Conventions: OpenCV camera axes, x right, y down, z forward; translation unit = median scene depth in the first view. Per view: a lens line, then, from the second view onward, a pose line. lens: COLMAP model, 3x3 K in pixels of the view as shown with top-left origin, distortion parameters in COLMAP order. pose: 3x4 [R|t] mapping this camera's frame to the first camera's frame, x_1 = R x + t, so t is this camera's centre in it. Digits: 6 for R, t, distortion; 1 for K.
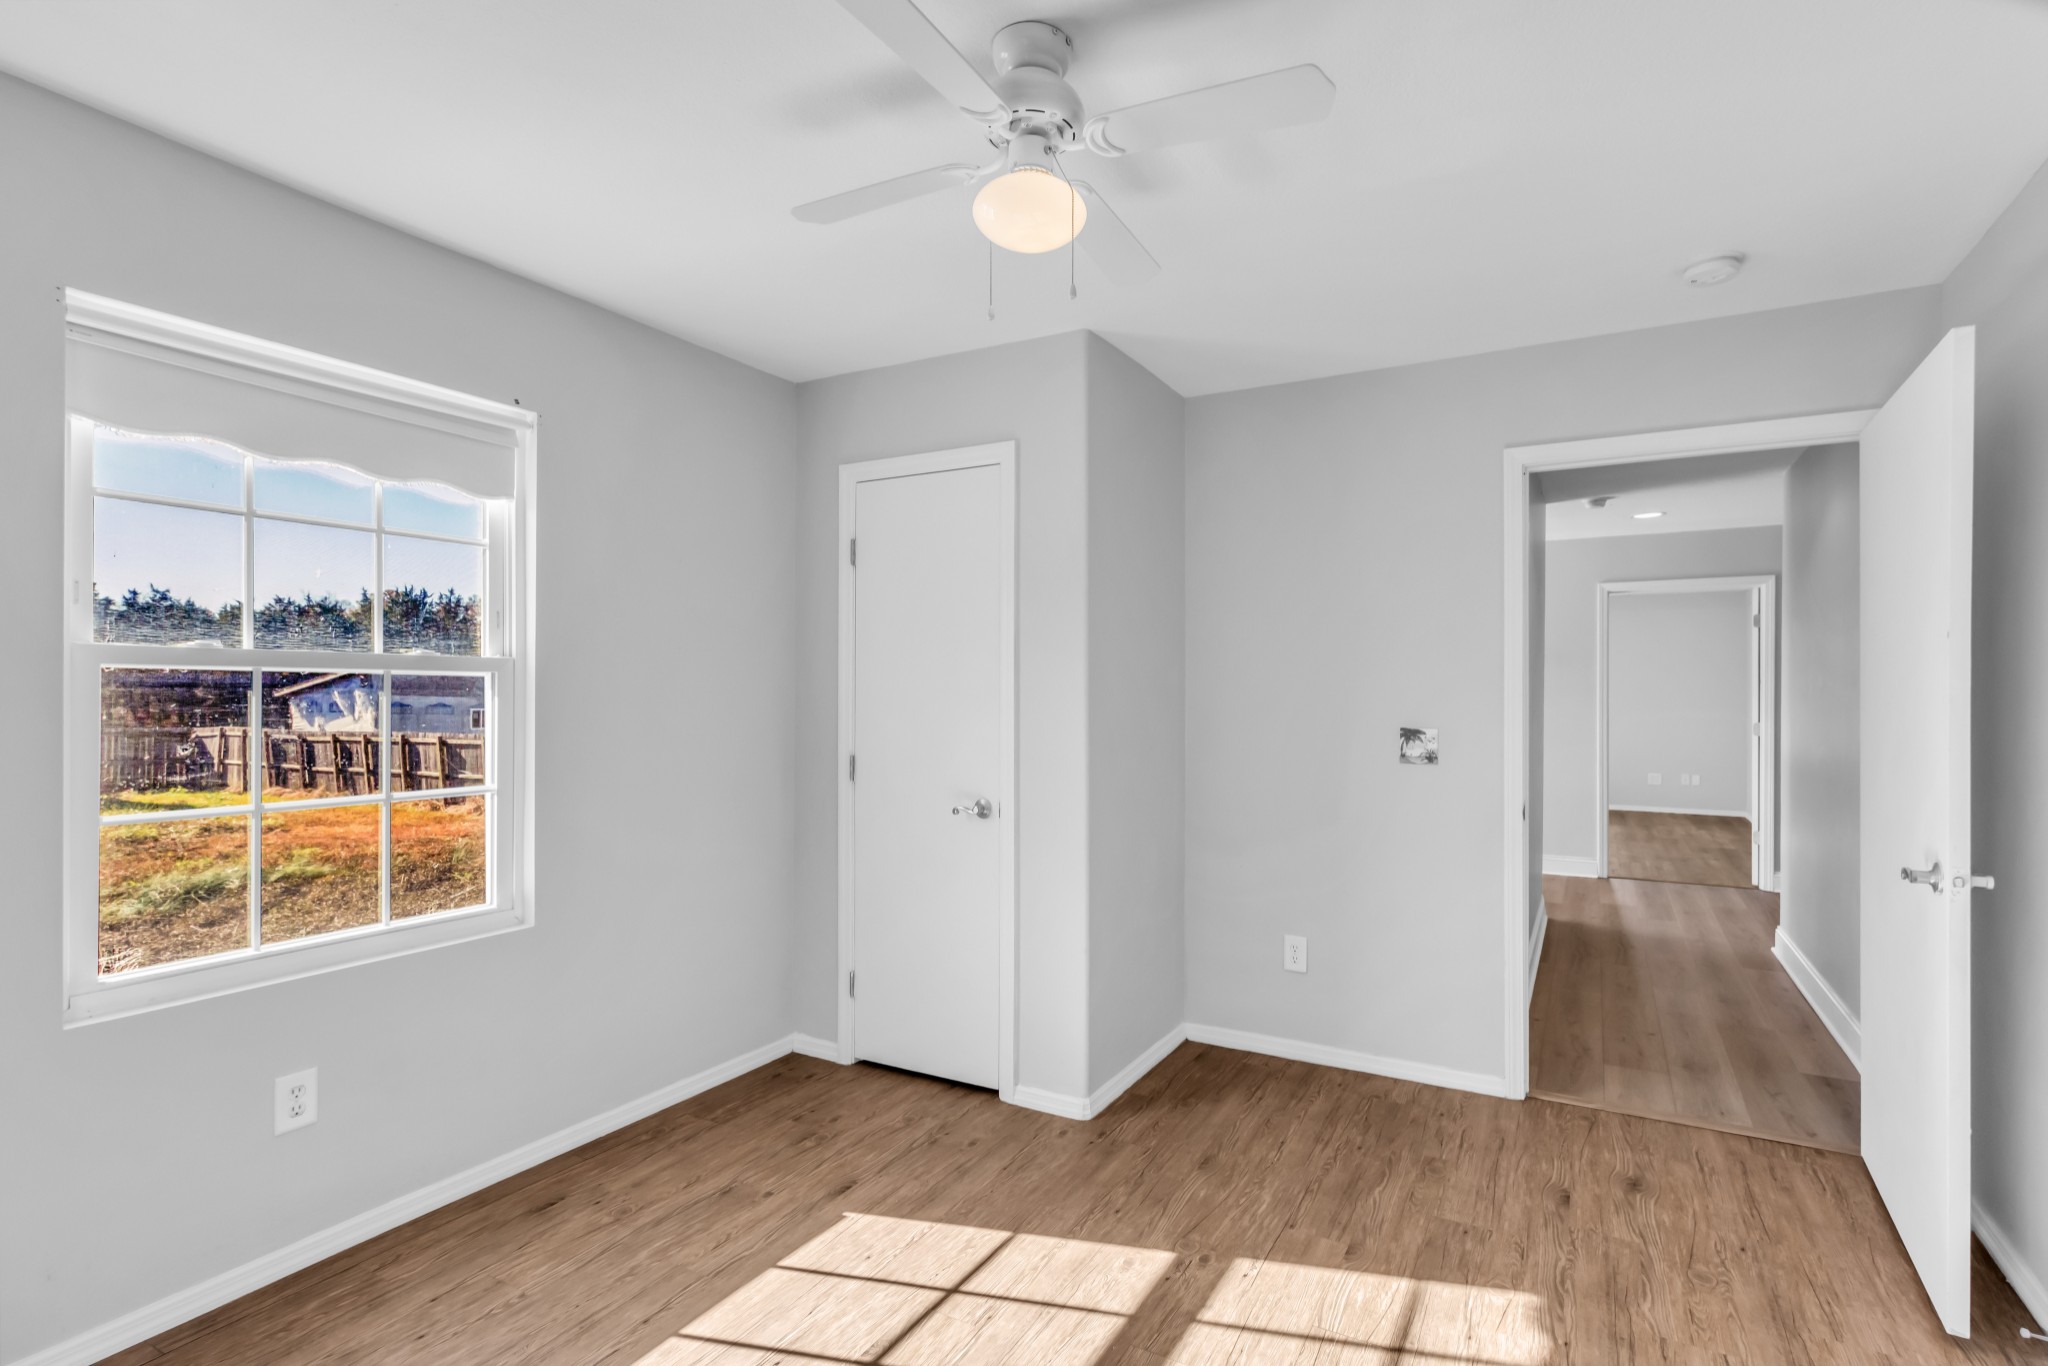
lens RADIAL K [[1027.9, 0, 1024.0], [0, 1027.9, 683.0], [0, 0, 1]] dist [0.010386, -0.000167]
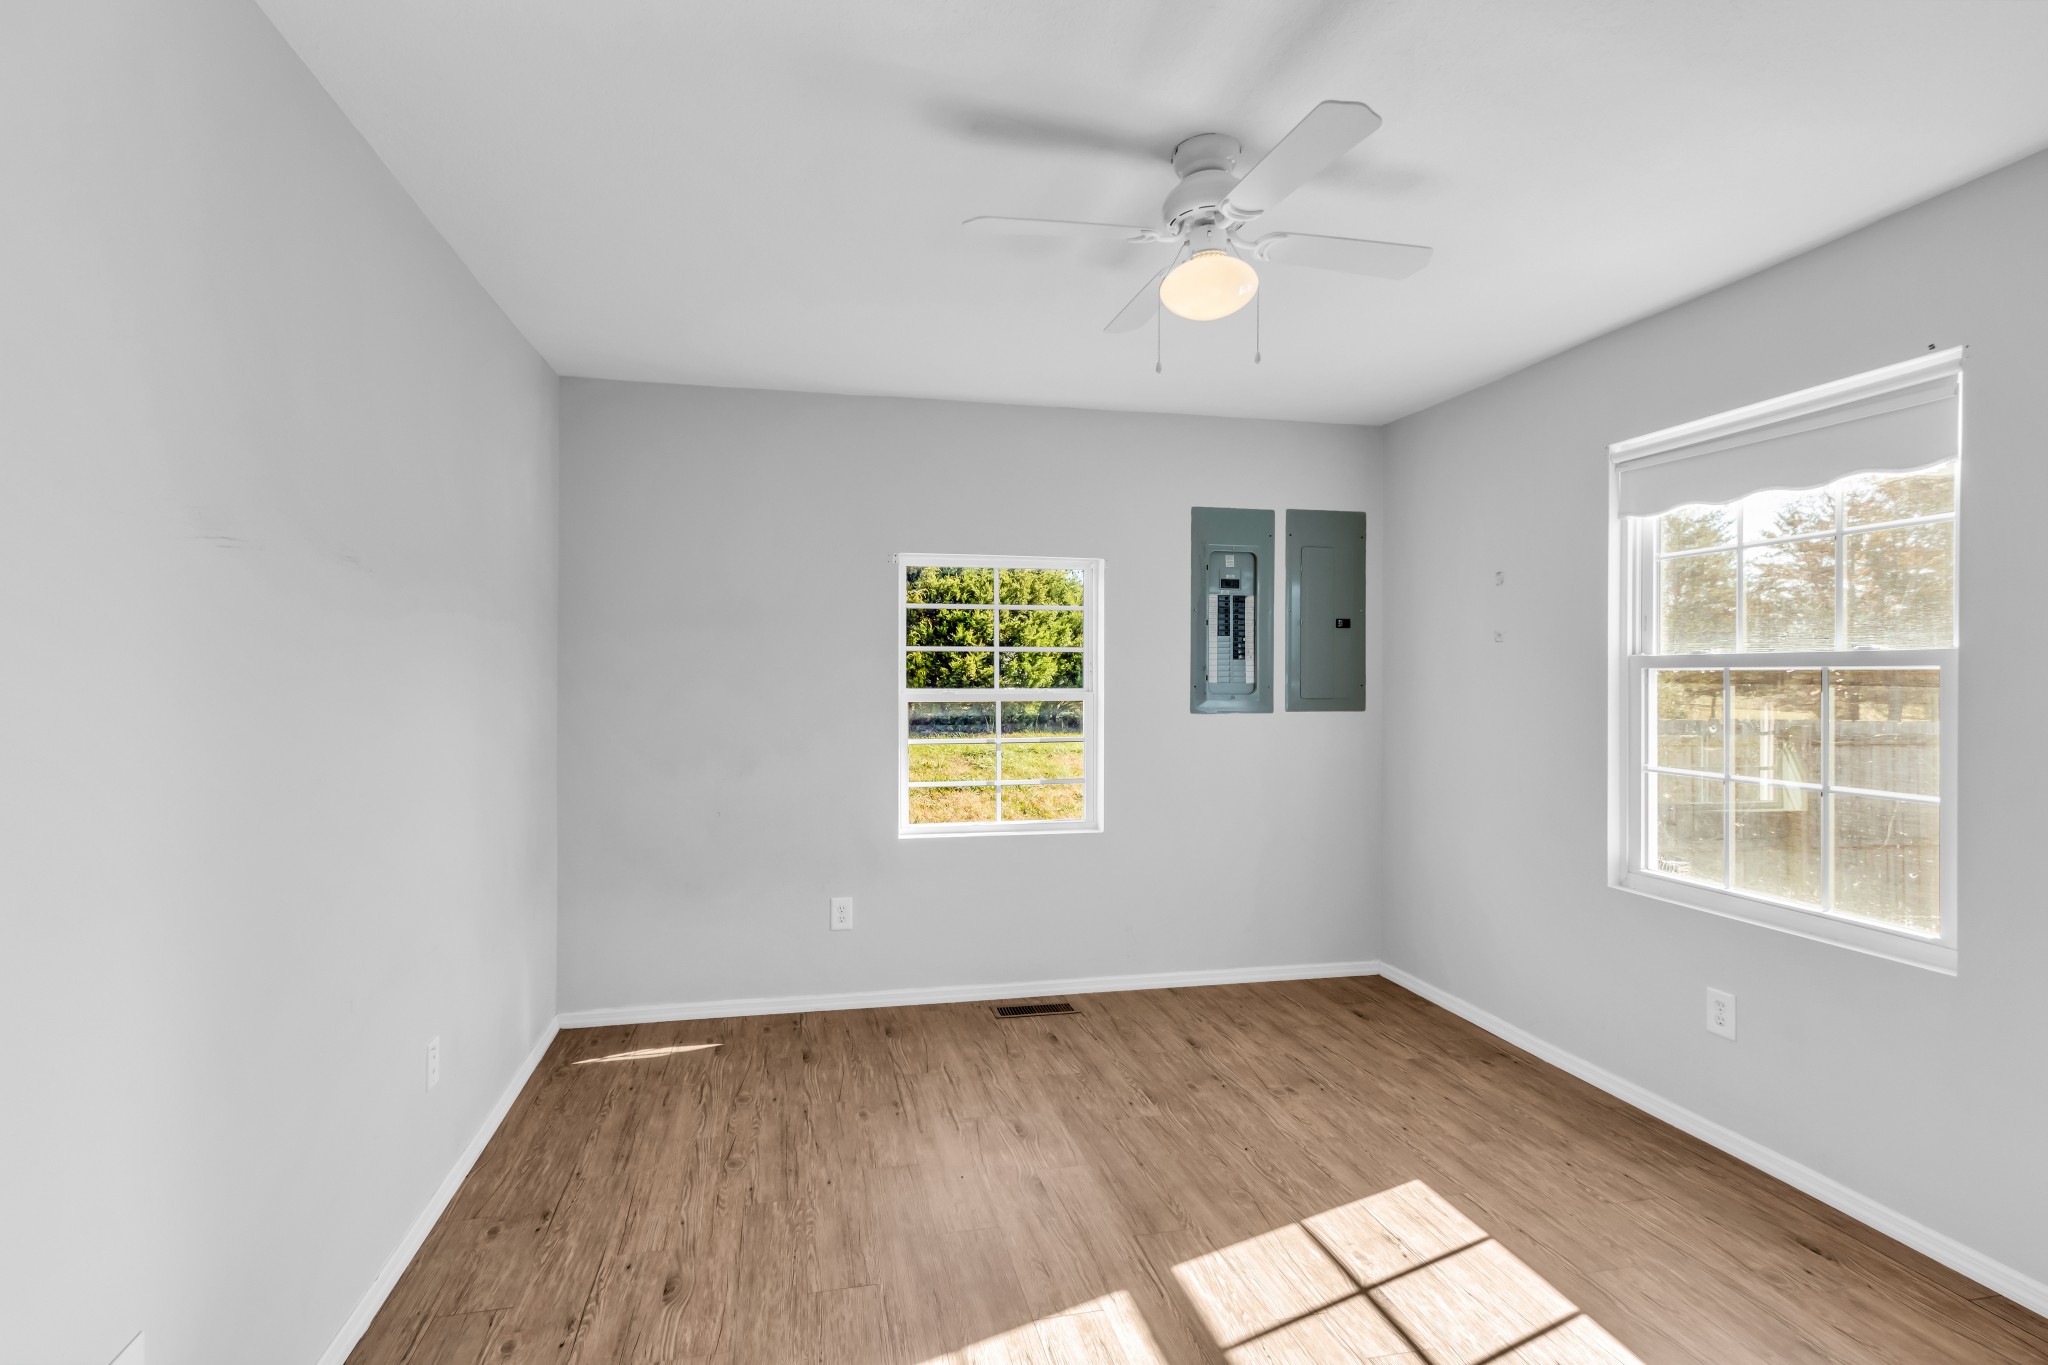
lens RADIAL K [[1008.5, 0, 1024.0], [0, 1008.5, 682.5], [0, 0, 1]] dist [0.001380, -0.002221]
pose [[-0.740229, 0.008859, -0.672297, 0.723555], [0.008229, 0.999958, 0.004117, -0.009063], [0.672305, -0.002484, -0.740270, 1.311658]]
